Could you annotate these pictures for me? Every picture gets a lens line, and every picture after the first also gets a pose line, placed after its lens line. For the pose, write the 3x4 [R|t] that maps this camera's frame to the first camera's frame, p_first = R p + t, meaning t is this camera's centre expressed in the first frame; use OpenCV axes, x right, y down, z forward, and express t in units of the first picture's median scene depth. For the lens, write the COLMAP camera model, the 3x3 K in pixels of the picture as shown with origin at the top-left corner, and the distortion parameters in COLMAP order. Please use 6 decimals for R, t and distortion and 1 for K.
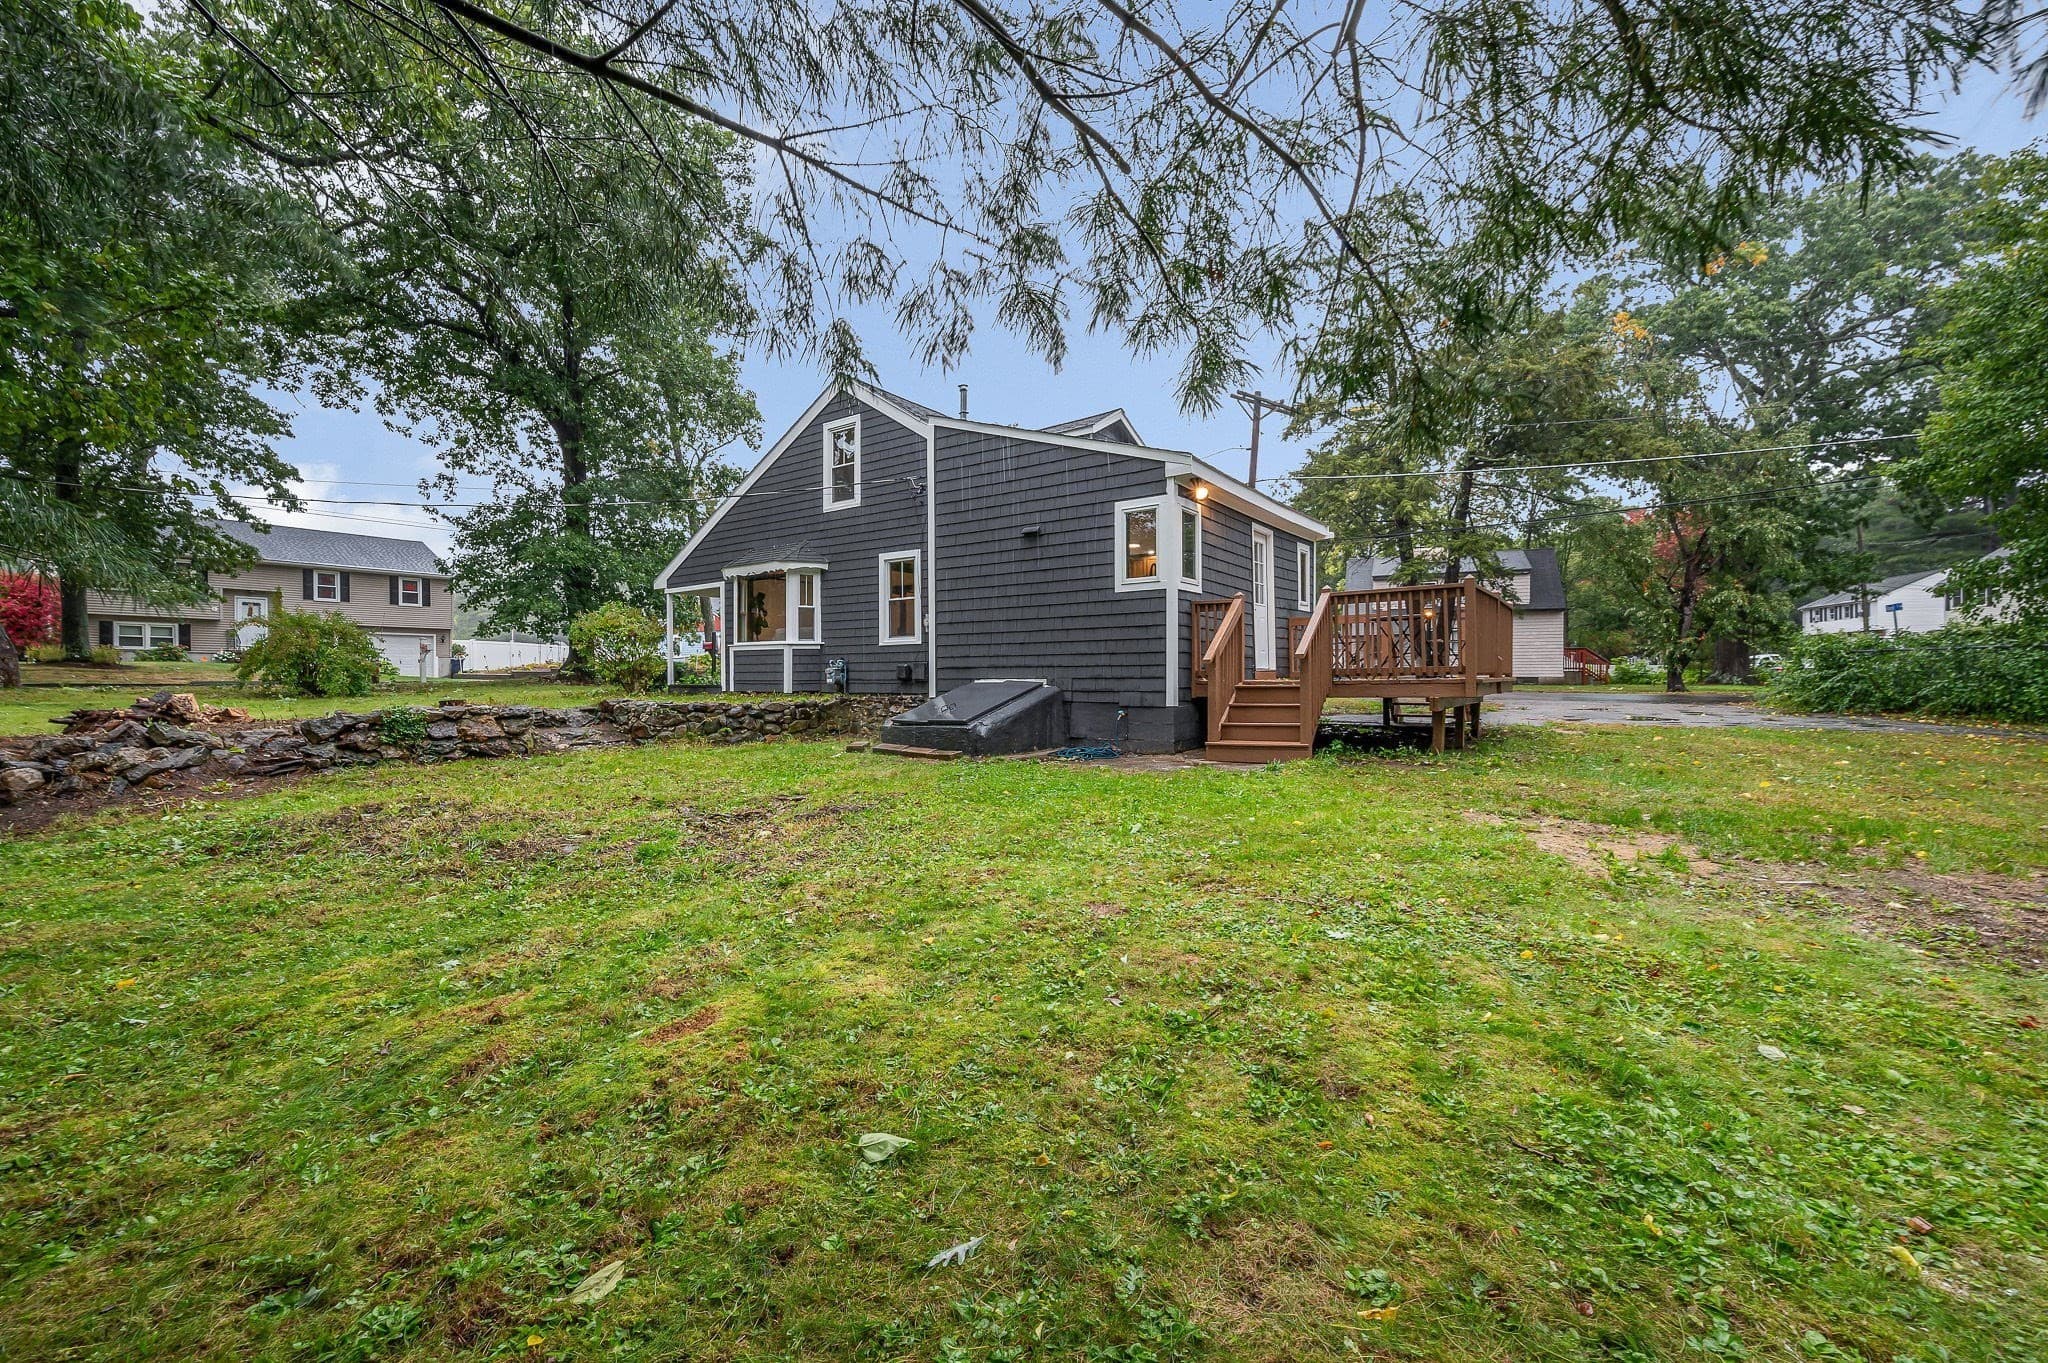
lens RADIAL K [[845.4, 0, 1056.9], [0, 845.4, 682.4], [0, 0, 1]] dist [-0.000598, -0.000297]
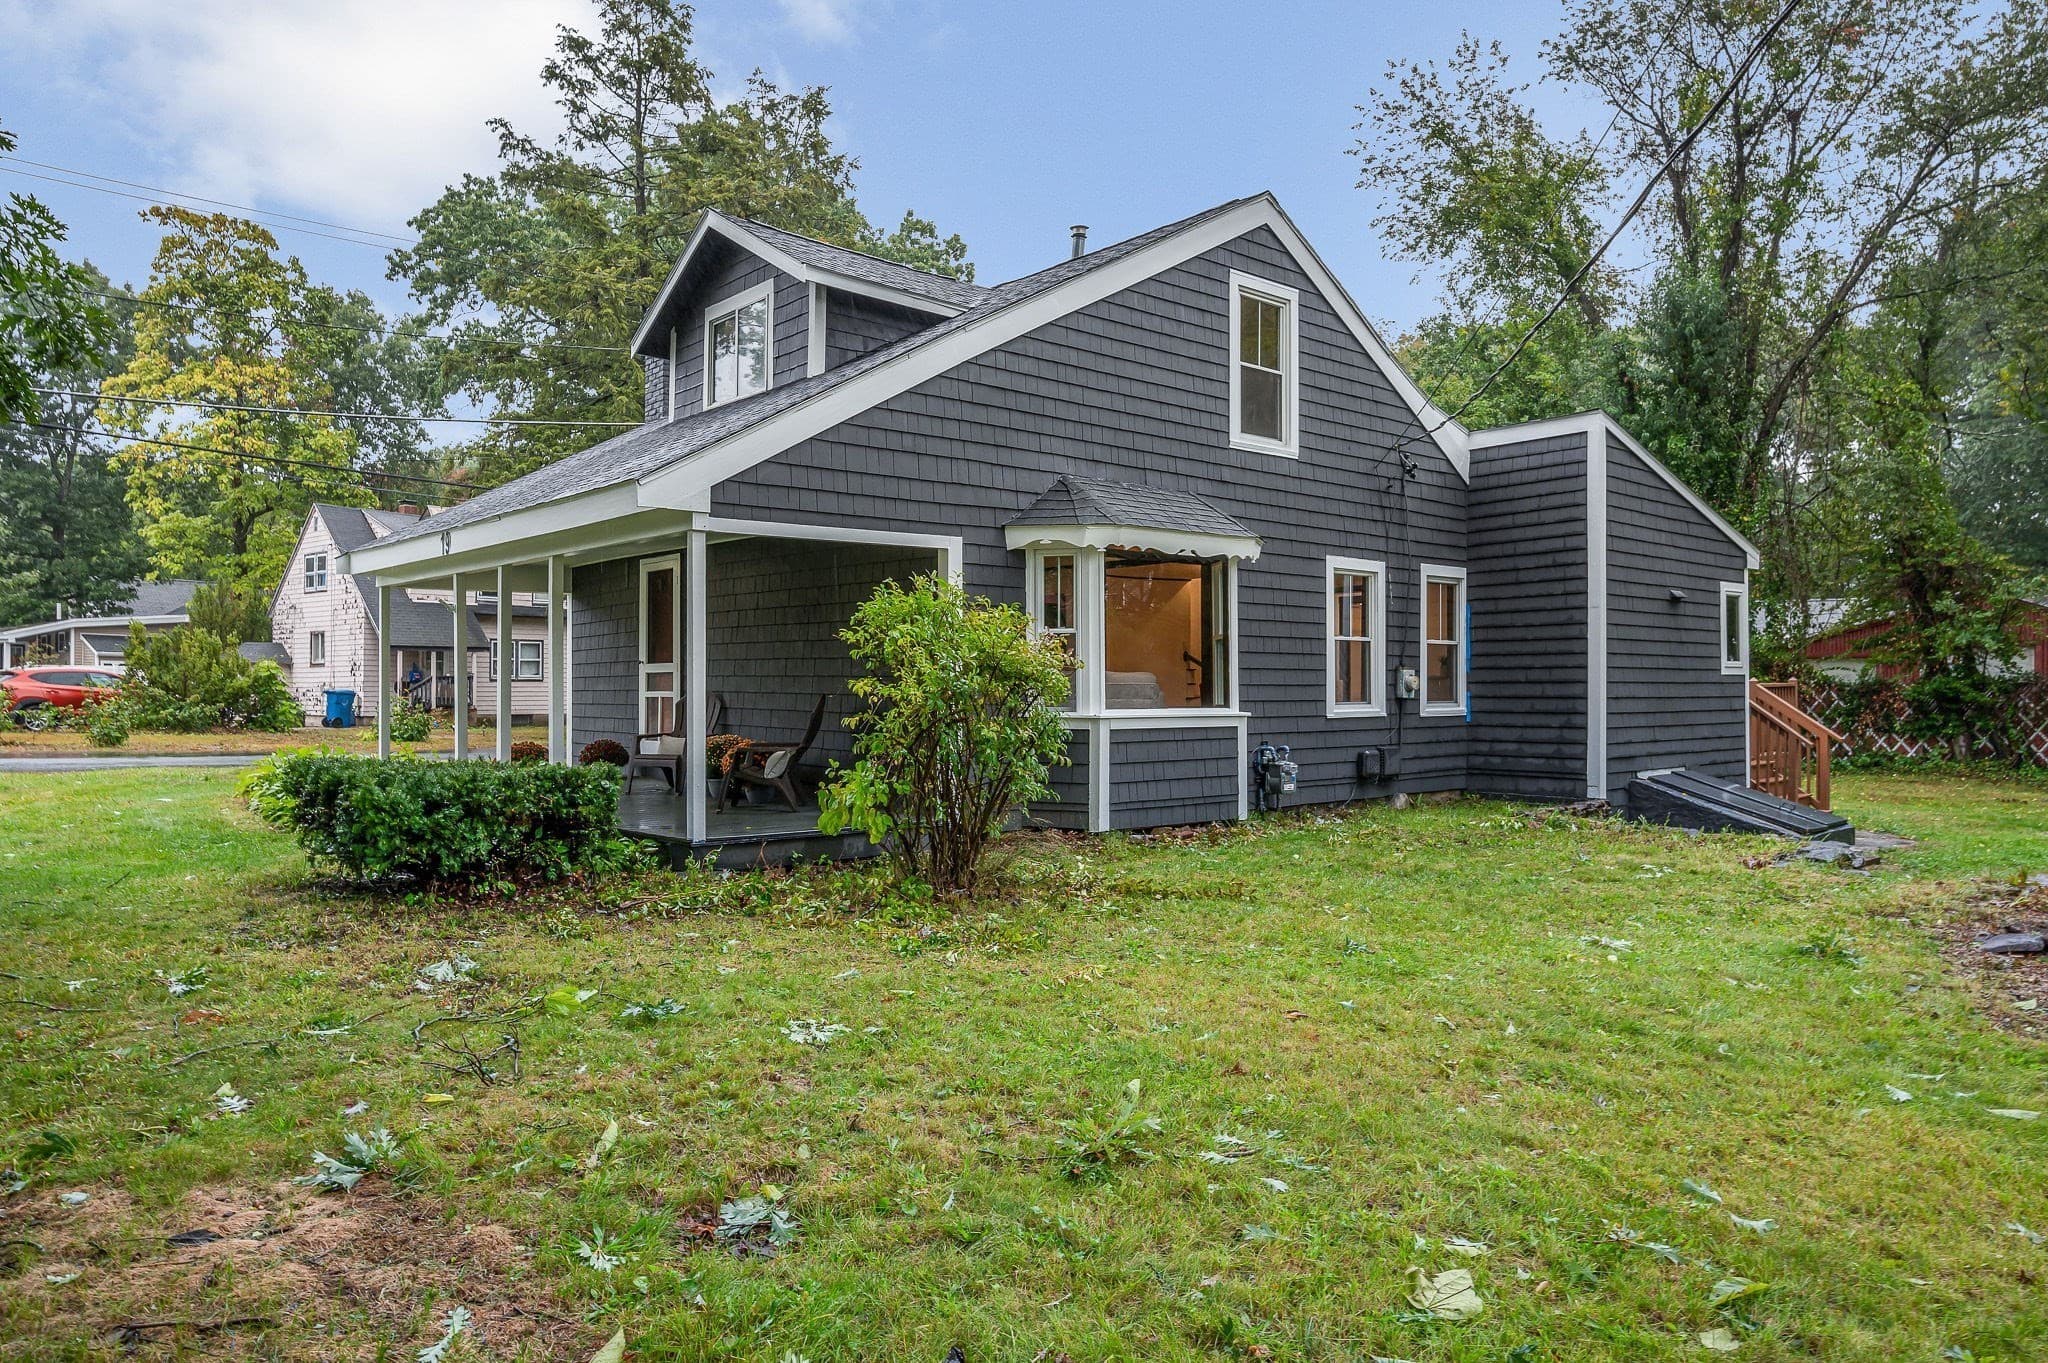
lens RADIAL K [[1374.3, 0, 1063.5], [0, 1374.3, 677.6], [0, 0, 1]] dist [-0.006557, 0.005329]
pose [[0.218574, 0.011274, 0.975755, -1.194218], [0.002663, 0.999923, -0.012150, -0.062275], [-0.975817, 0.005254, 0.218527, 1.016129]]
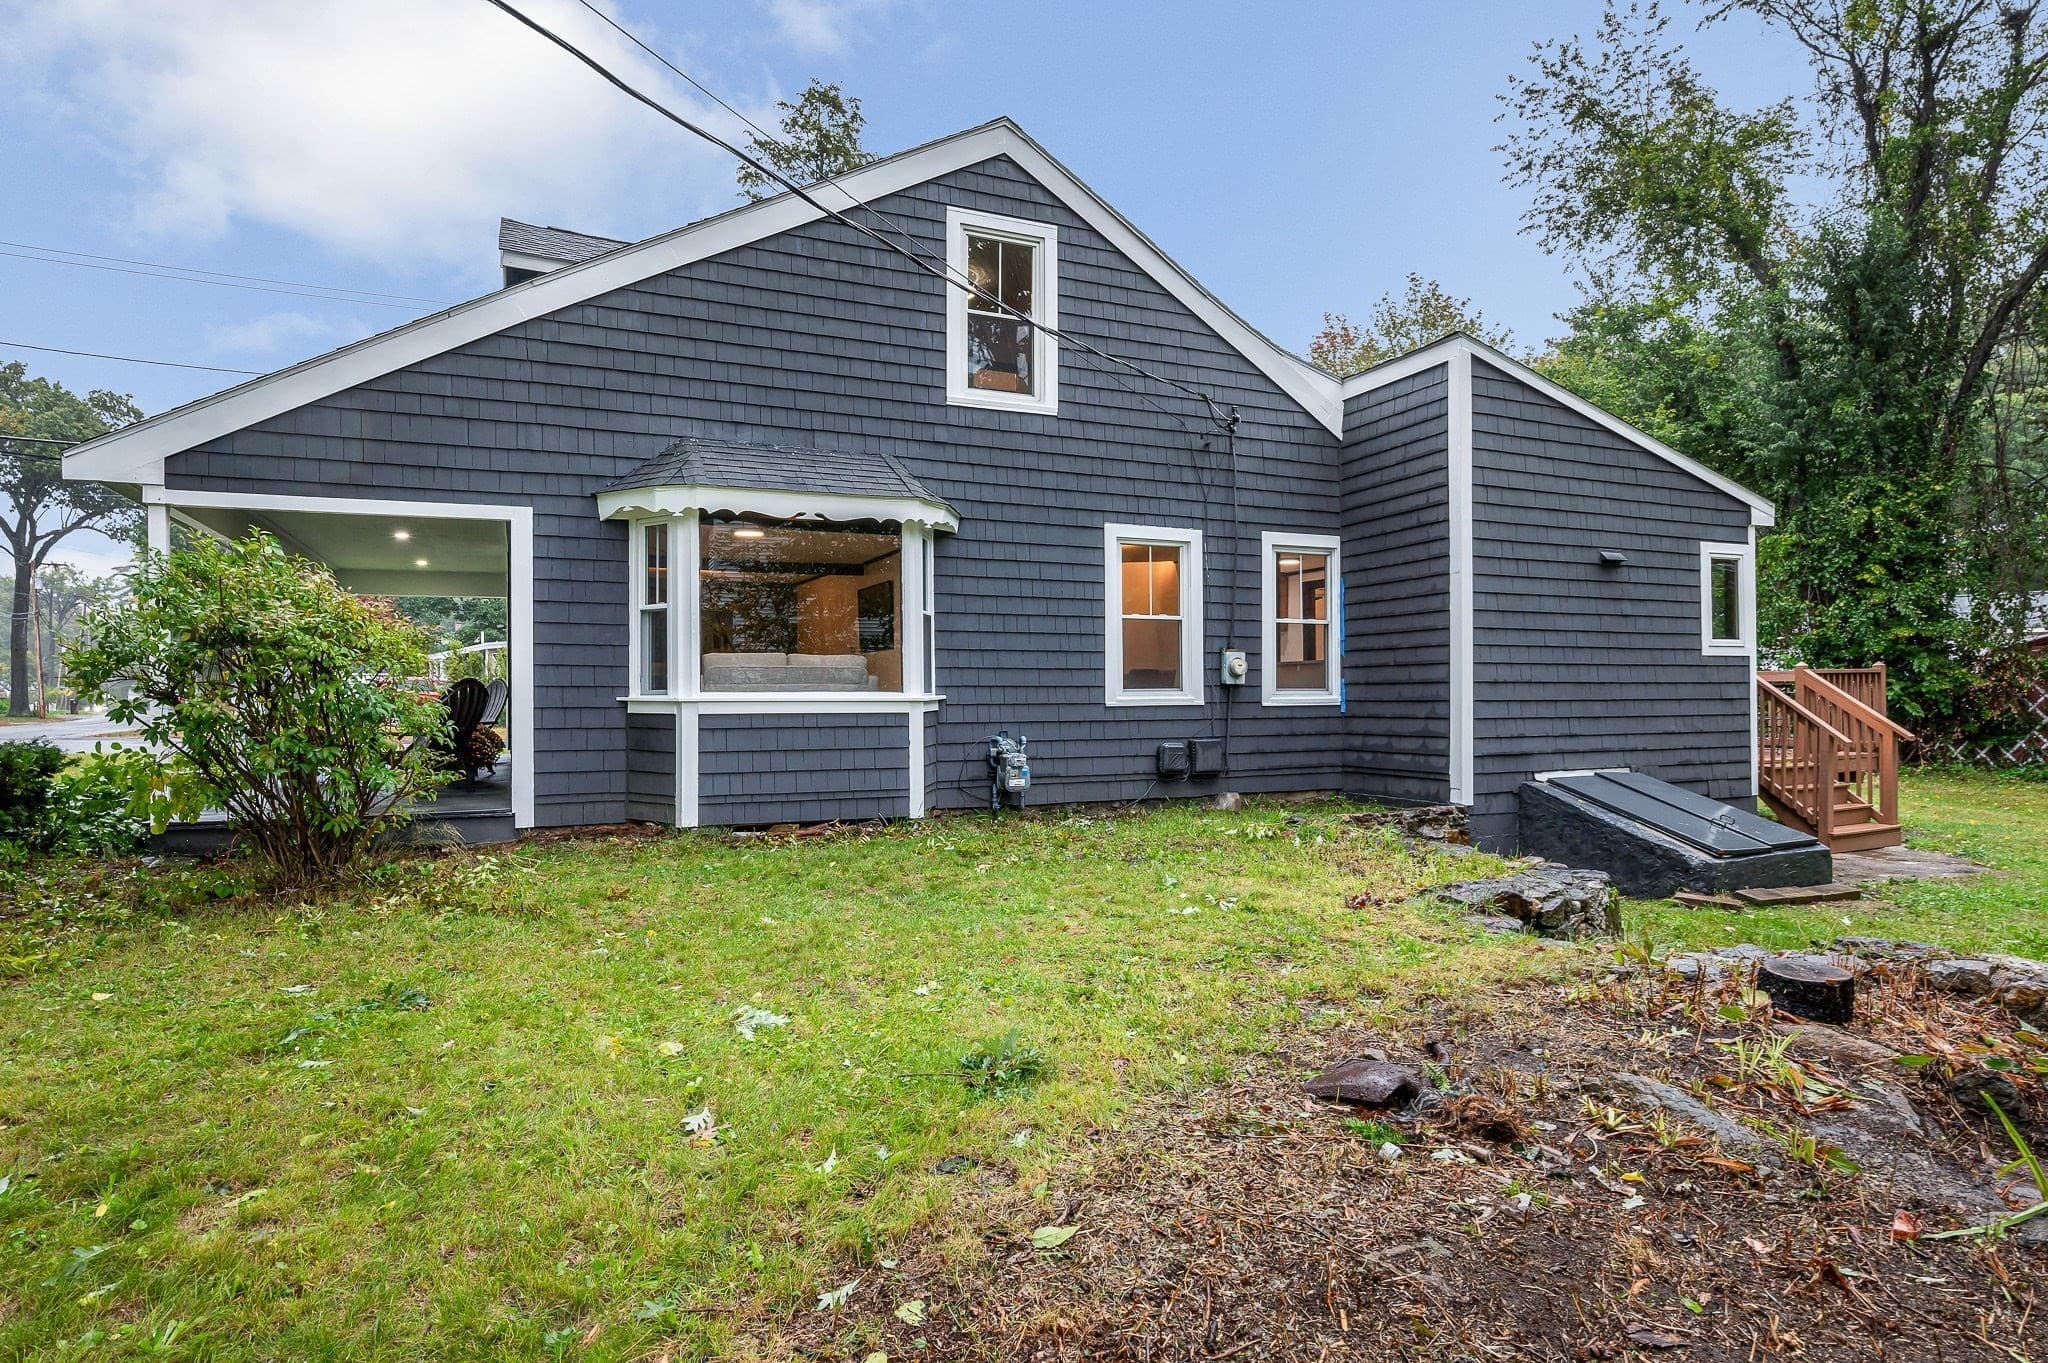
lens RADIAL K [[1126.5, 0, 1068.6], [0, 1126.5, 688.0], [0, 0, 1]] dist [-0.000280, 0.000145]
pose [[0.509446, 0.007072, 0.860474, -0.832113], [0.004498, 0.999931, -0.010881, -0.048870], [-0.860491, 0.009414, 0.509379, 0.710071]]
